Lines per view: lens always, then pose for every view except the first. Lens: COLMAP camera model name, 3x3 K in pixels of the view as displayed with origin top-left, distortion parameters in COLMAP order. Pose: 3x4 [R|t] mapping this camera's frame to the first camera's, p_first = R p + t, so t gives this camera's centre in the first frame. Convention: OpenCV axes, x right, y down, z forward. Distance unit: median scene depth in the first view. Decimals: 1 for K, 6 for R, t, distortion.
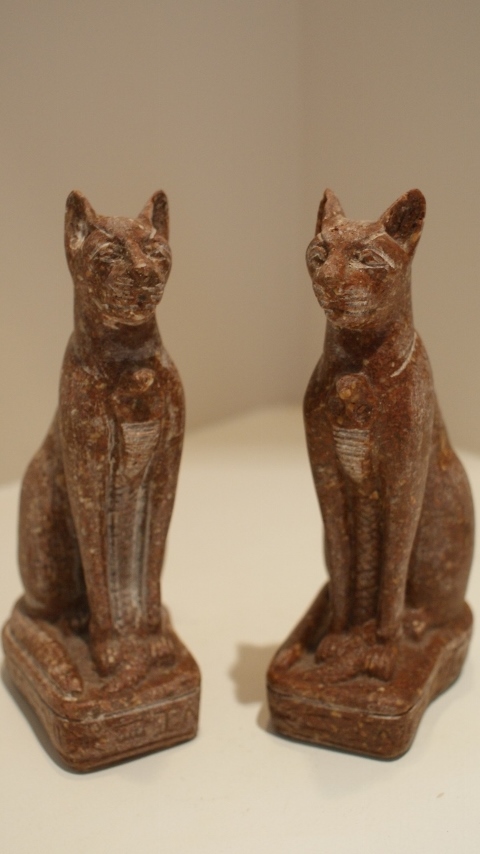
lens RADIAL K [[985.2, 0, 247.1], [0, 985.2, 422.6], [0, 0, 1]] dist [-0.116674, 0.000000]
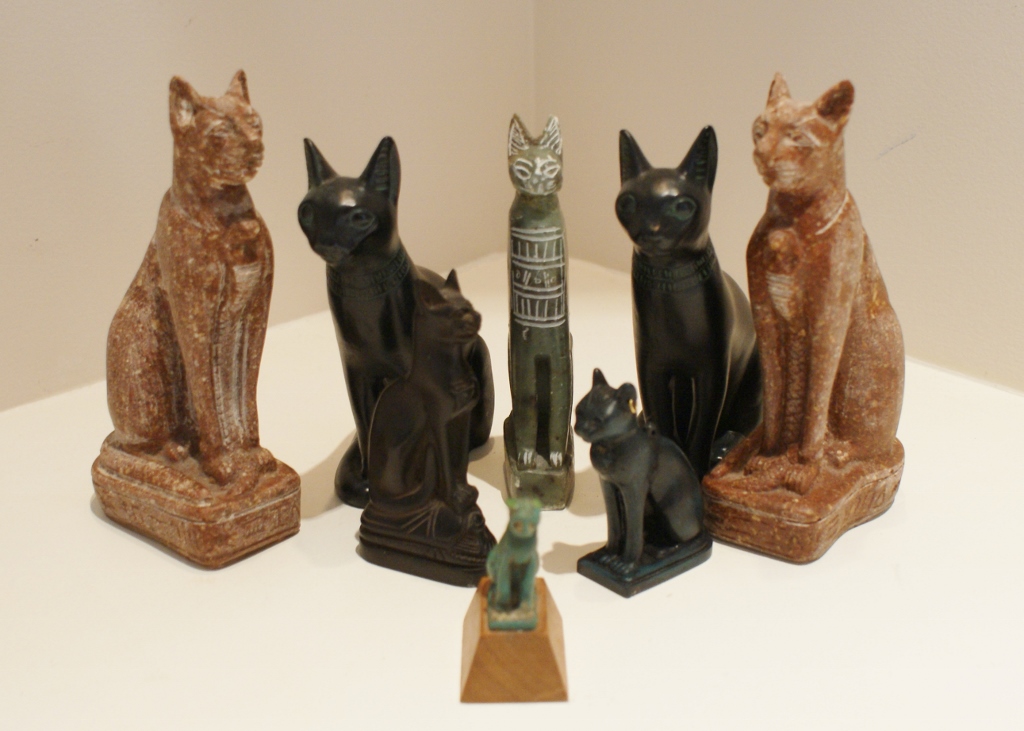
lens RADIAL K [[1409.8, 0, 506.2], [0, 1409.8, 367.1], [0, 0, 1]] dist [-0.129248, 0.000000]
pose [[0.940604, -0.117831, 0.318404, -0.355775], [0.093742, 0.991520, 0.090005, -0.000095], [-0.326309, -0.054811, 0.943673, -0.707425]]
